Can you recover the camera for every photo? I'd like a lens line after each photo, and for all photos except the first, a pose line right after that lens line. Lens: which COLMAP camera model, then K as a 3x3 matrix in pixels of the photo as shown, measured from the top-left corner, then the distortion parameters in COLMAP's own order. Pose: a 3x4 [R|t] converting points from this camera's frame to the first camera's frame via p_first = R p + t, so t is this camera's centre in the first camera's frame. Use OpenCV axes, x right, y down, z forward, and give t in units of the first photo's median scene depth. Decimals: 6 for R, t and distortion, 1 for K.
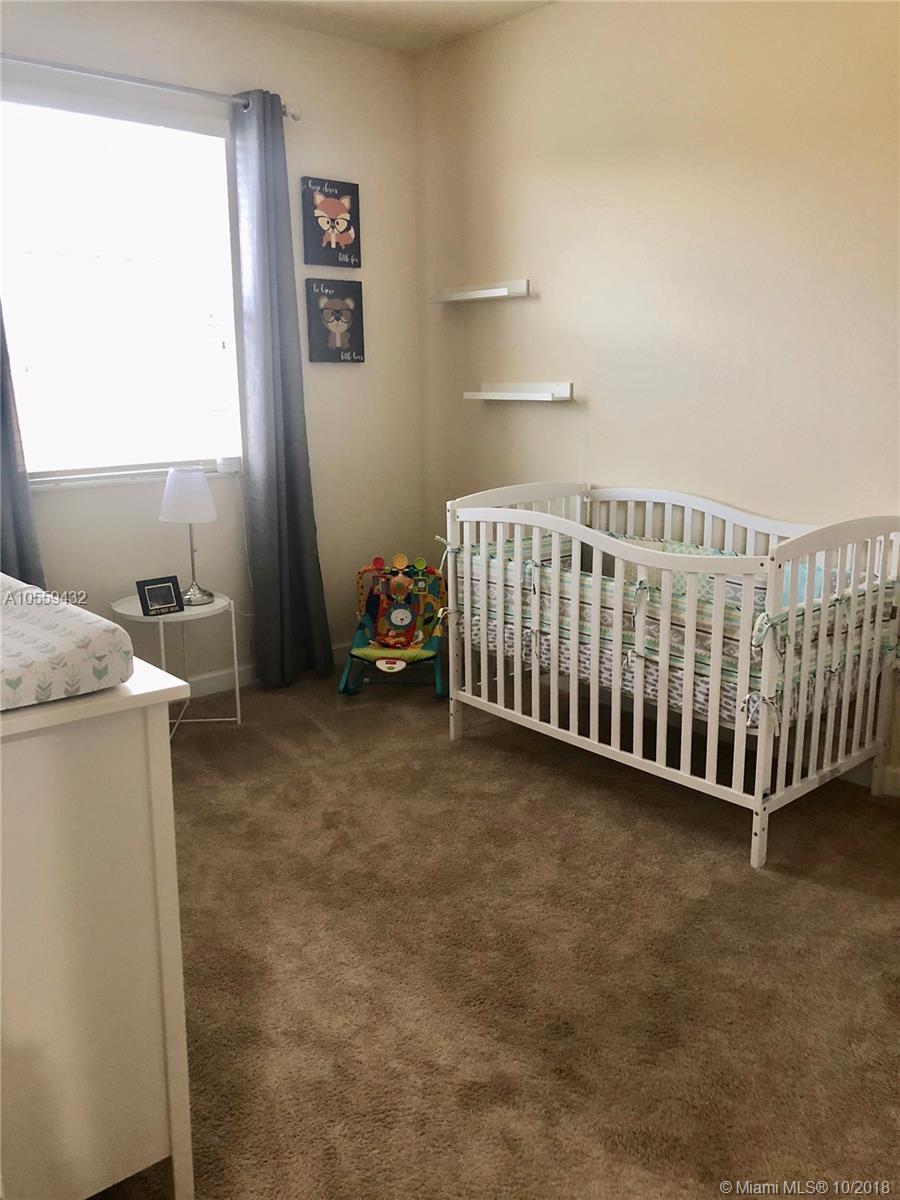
lens RADIAL K [[997.0, 0, 450.2], [0, 997.0, 598.7], [0, 0, 1]] dist [0.102732, 0.008060]
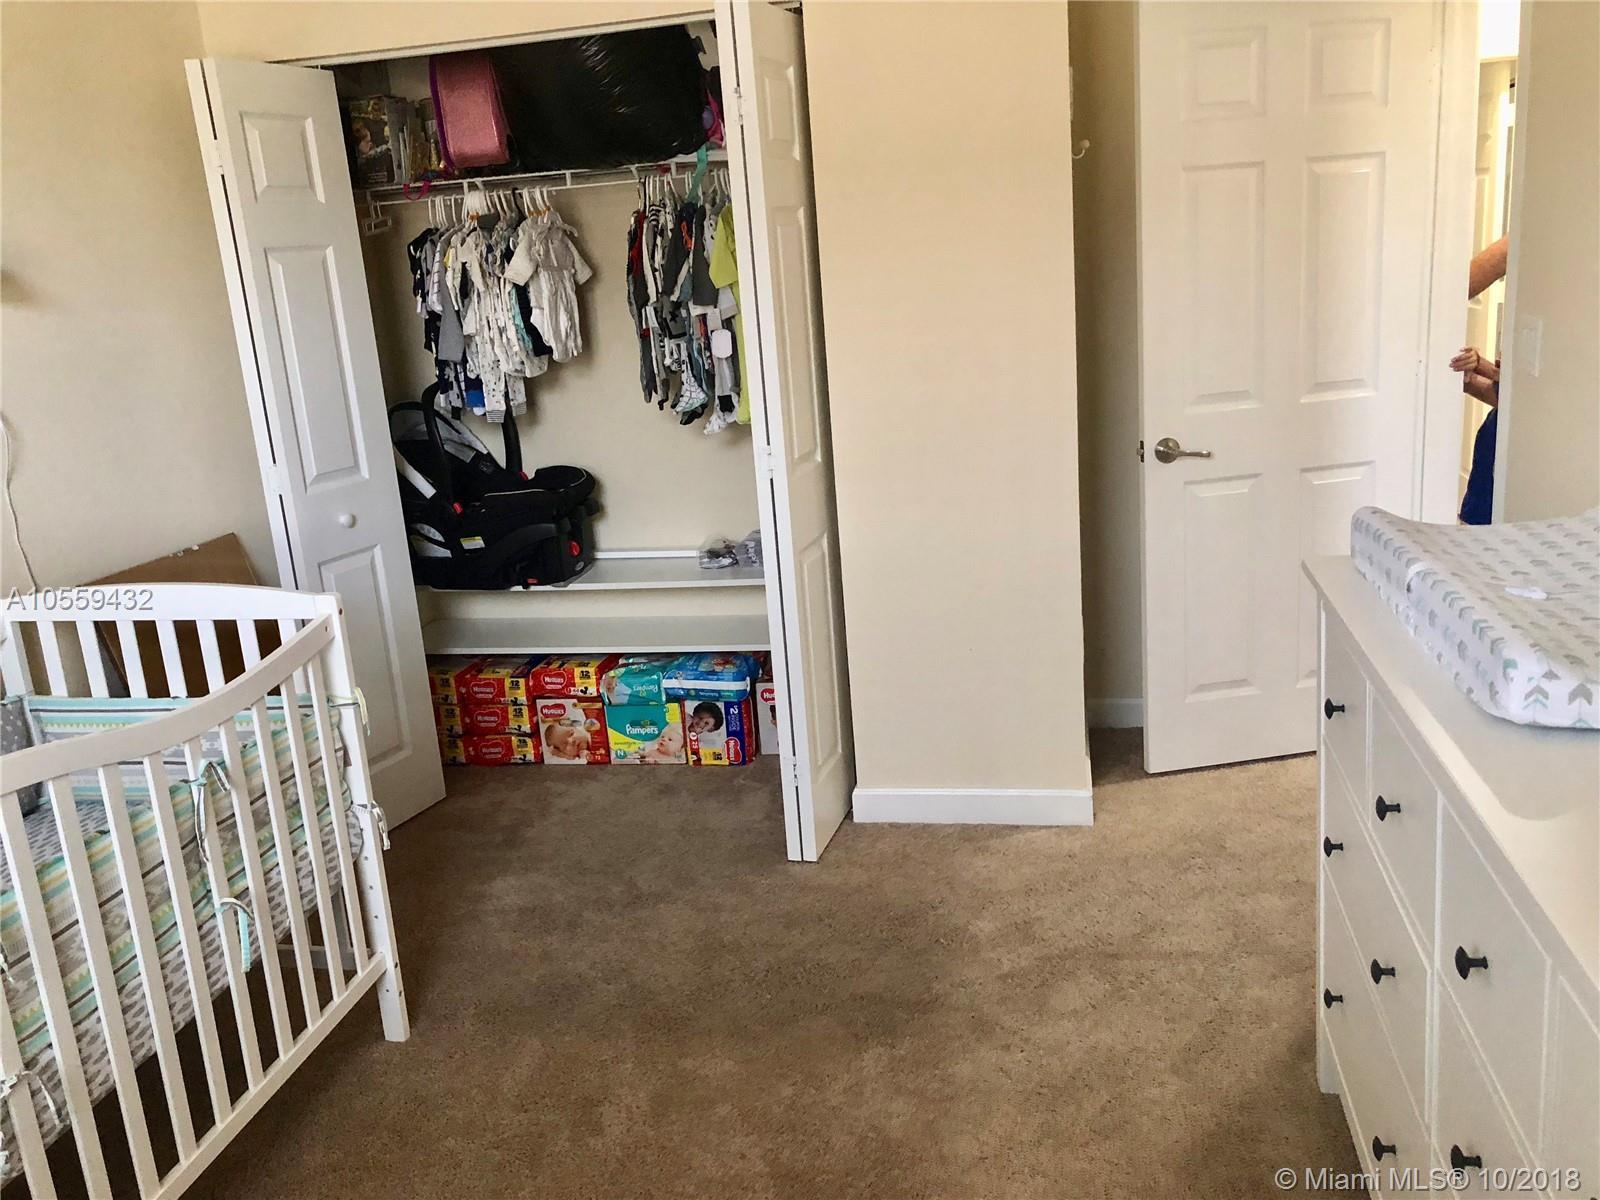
lens RADIAL K [[1329.3, 0, 799.1], [0, 1329.3, 596.4], [0, 0, 1]] dist [0.102732, 0.008060]
pose [[-0.622245, -0.144175, 0.769432, -0.506976], [0.243805, 0.898318, 0.365492, -0.266736], [-0.743889, 0.415017, -0.523823, 1.066781]]
